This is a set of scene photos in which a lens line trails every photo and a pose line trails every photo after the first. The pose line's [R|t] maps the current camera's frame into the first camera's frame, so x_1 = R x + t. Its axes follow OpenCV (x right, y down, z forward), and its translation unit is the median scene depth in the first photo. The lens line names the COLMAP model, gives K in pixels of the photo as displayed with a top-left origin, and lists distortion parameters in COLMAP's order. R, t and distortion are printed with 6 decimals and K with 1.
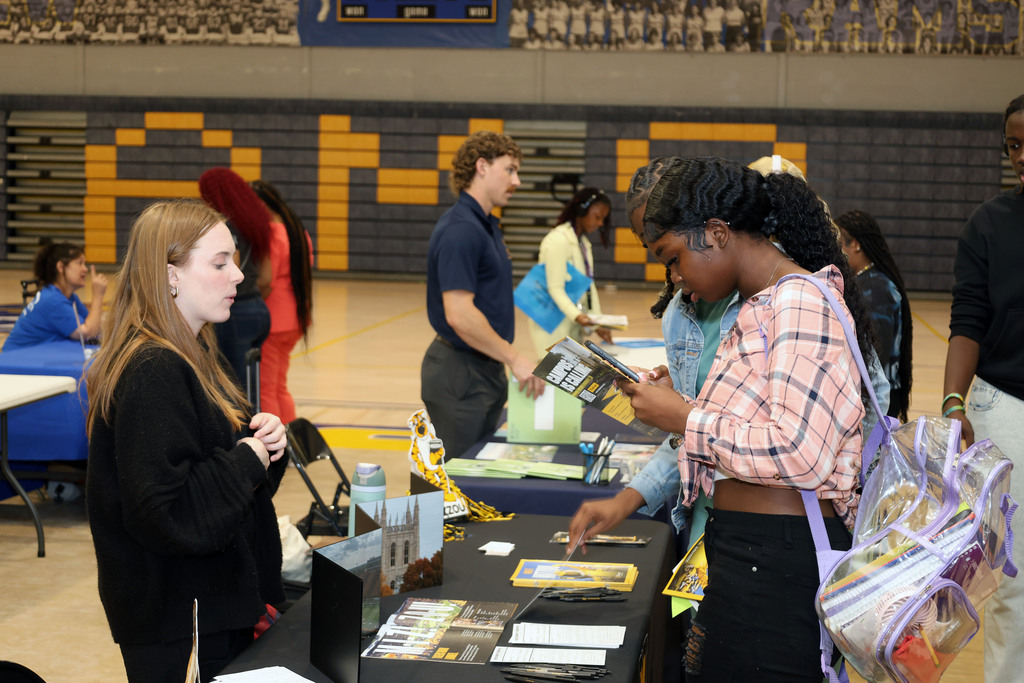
lens RADIAL K [[1785.2, 0, 510.9], [0, 1785.2, 347.8], [0, 0, 1]] dist [-0.053651, 0.000000]
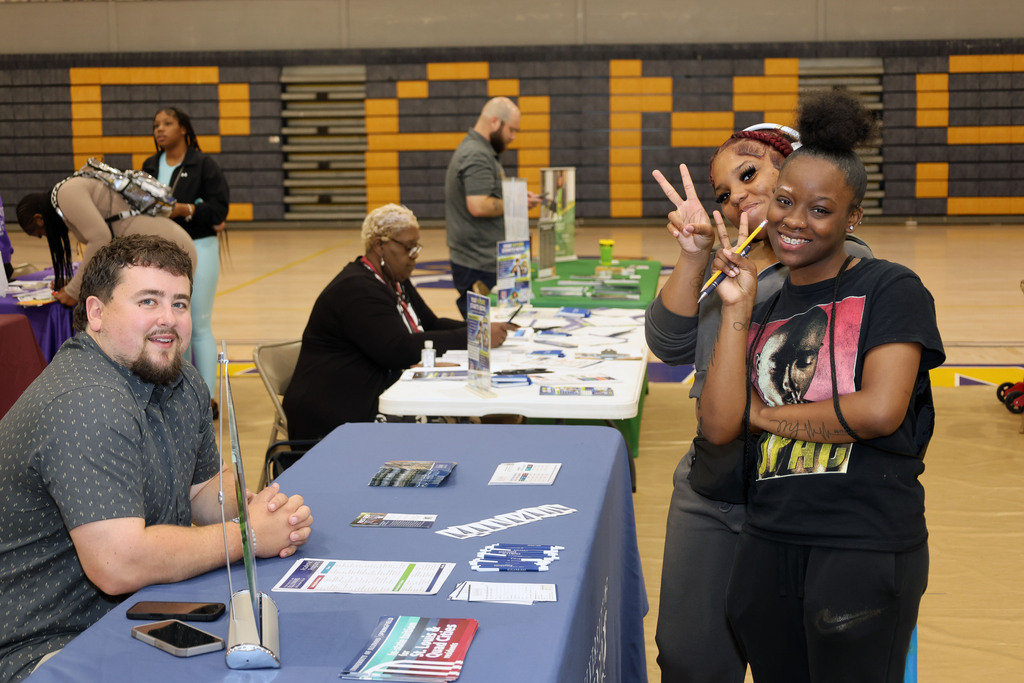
lens RADIAL K [[1785.2, 0, 512.3], [0, 1785.2, 335.1], [0, 0, 1]] dist [-0.053651, 0.000000]
pose [[0.998444, -0.042614, 0.035968, -0.200785], [0.041696, 0.998795, 0.025892, -0.006266], [-0.037028, -0.024352, 0.999017, 0.012692]]
